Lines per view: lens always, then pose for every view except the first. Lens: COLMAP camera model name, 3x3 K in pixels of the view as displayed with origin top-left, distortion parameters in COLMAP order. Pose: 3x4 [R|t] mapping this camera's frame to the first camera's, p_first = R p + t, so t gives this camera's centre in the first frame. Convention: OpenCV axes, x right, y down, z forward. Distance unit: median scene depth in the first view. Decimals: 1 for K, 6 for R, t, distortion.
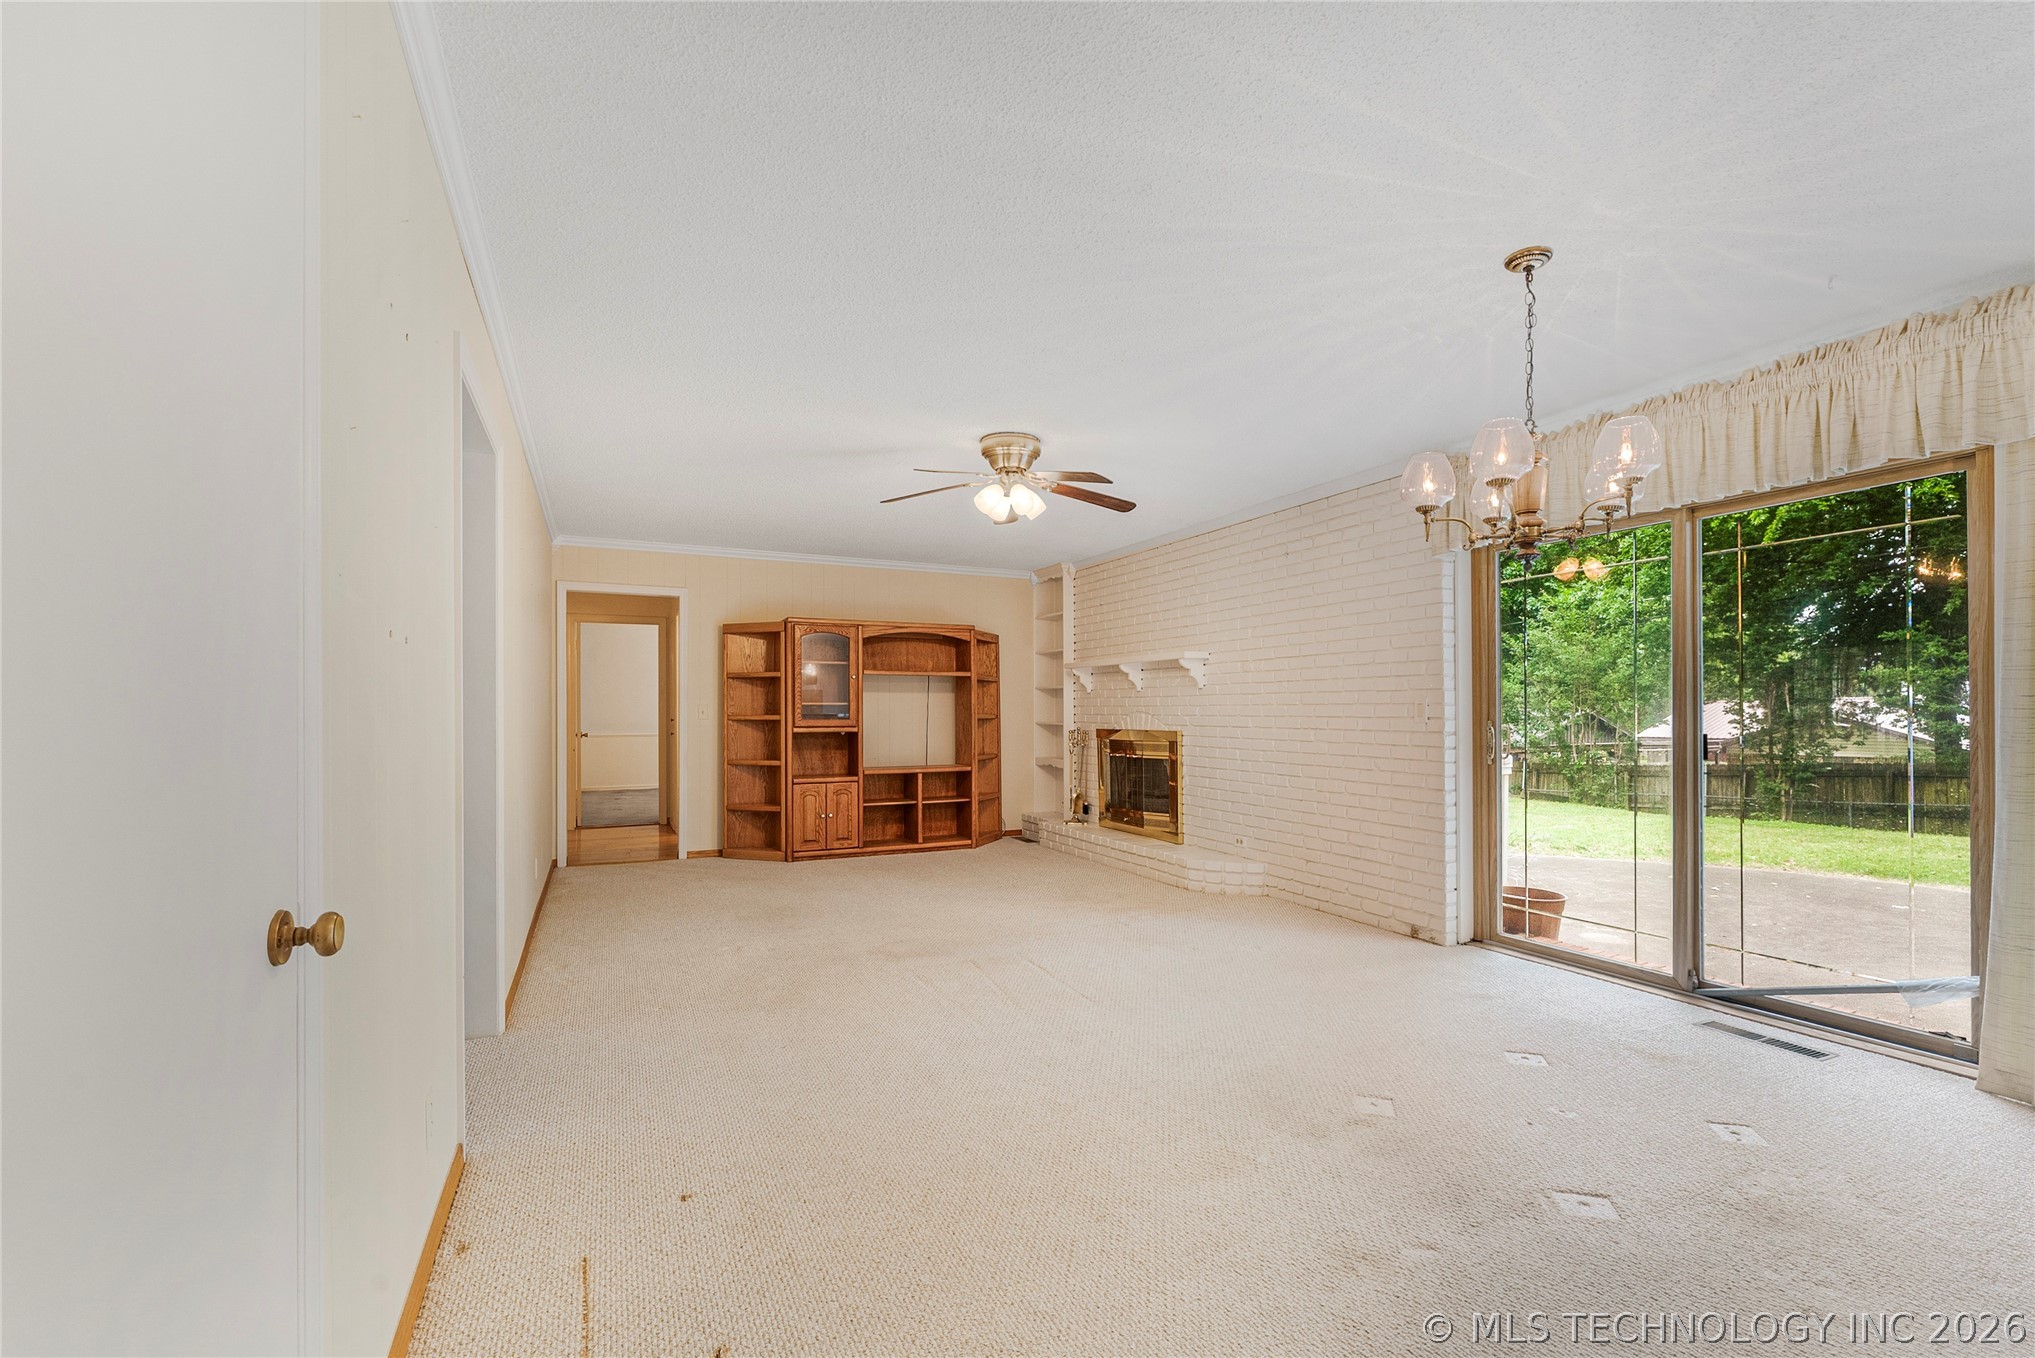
lens RADIAL K [[861.7, 0, 1011.2], [0, 861.7, 700.7], [0, 0, 1]] dist [-0.002355, -0.000328]
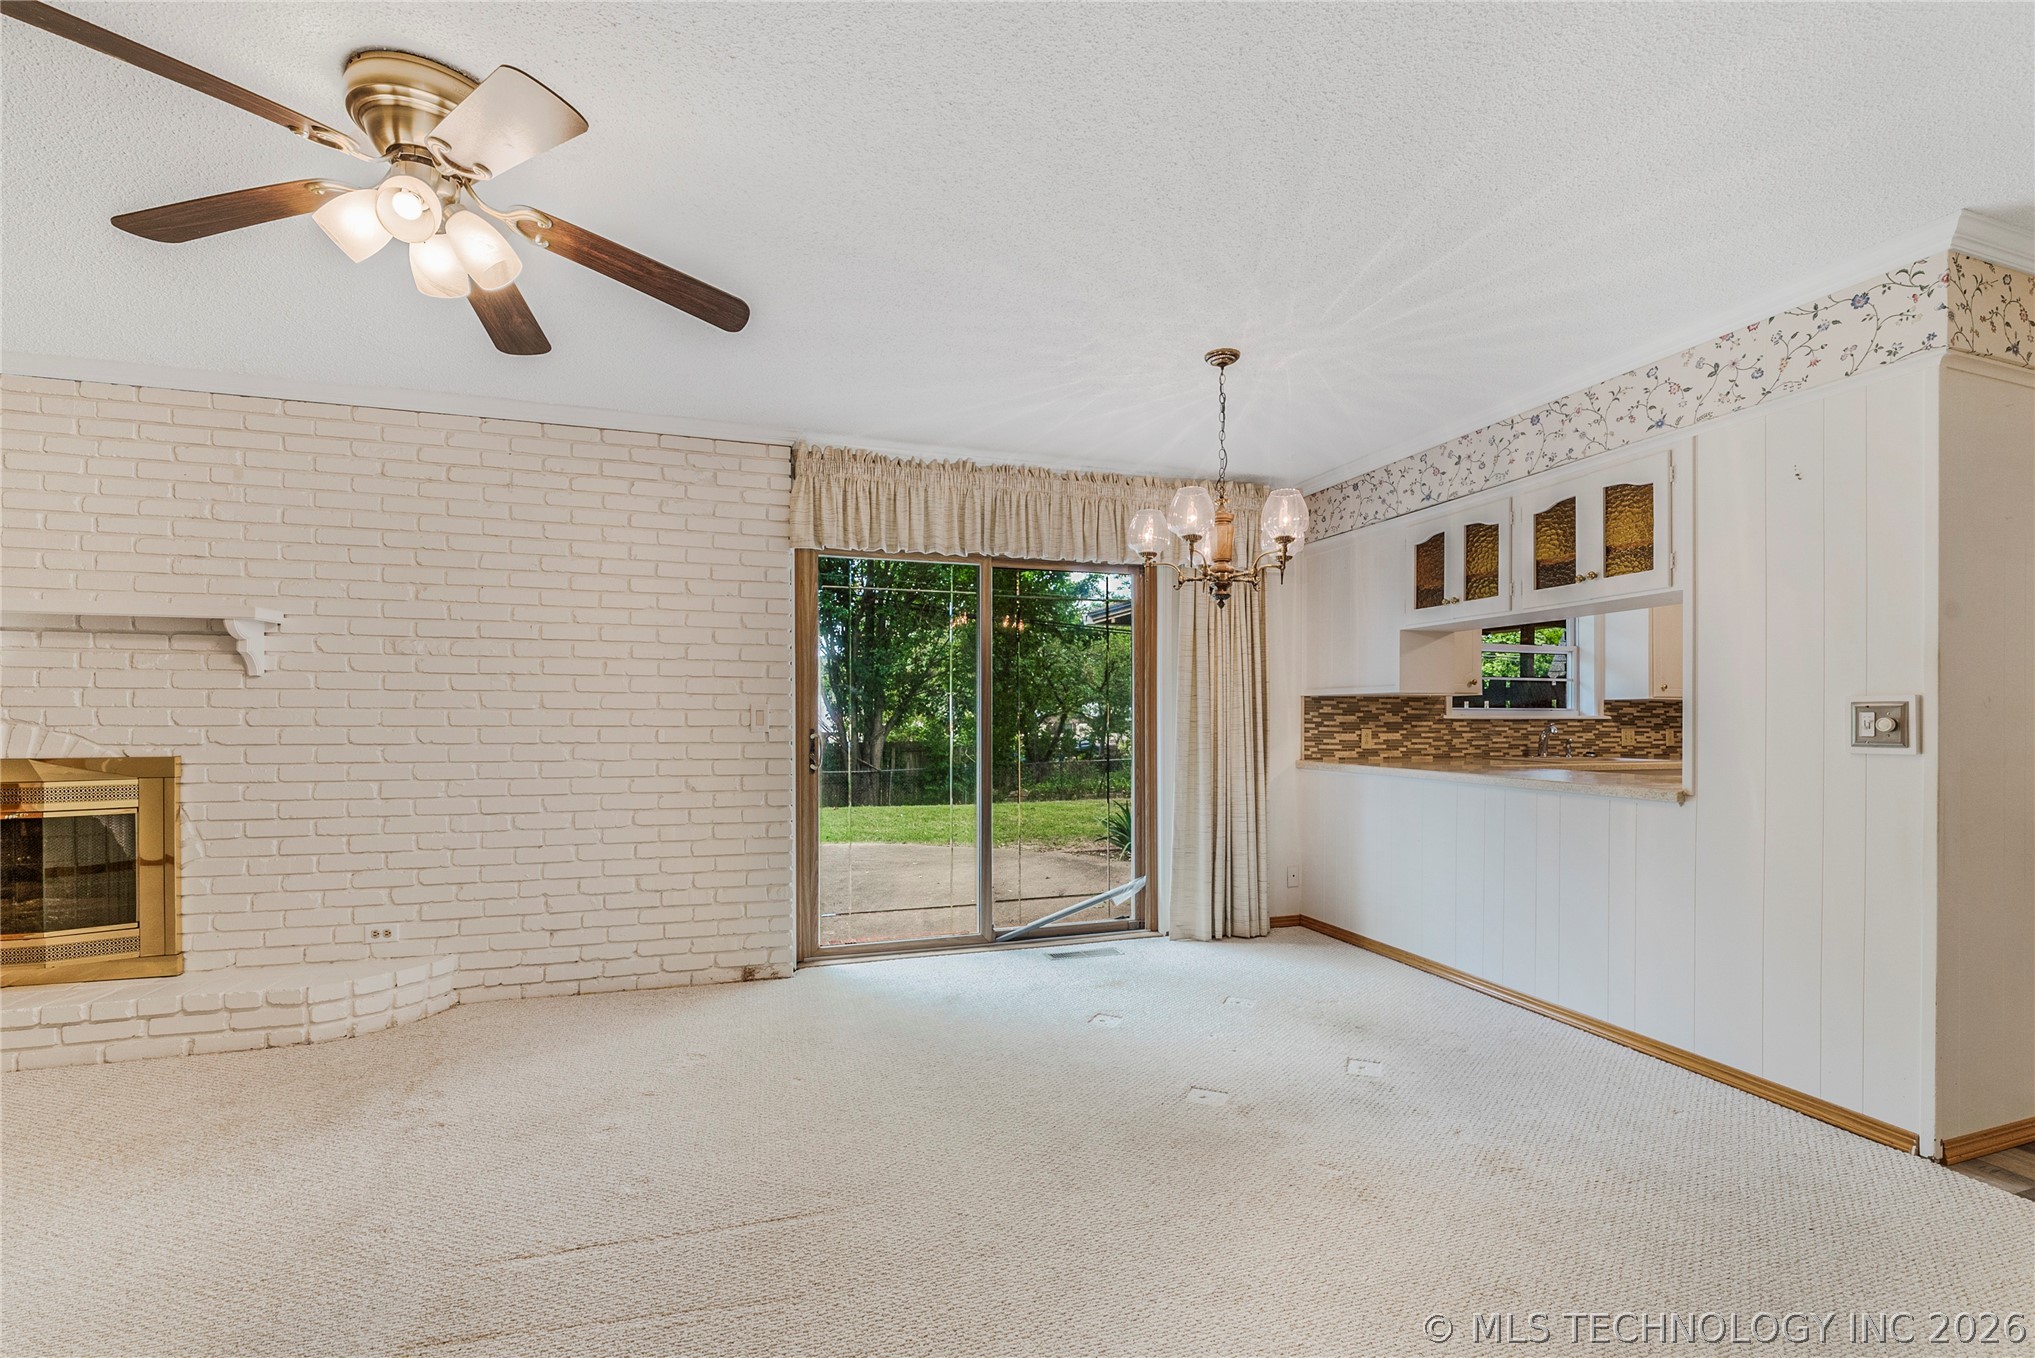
lens RADIAL K [[861.7, 0, 1041.5], [0, 861.7, 718.9], [0, 0, 1]] dist [-0.002355, -0.000328]
pose [[0.131498, 0.008503, 0.991280, -0.323620], [-0.010937, 0.999915, -0.007126, 0.014005], [-0.991256, -0.009904, 0.131580, 0.546646]]
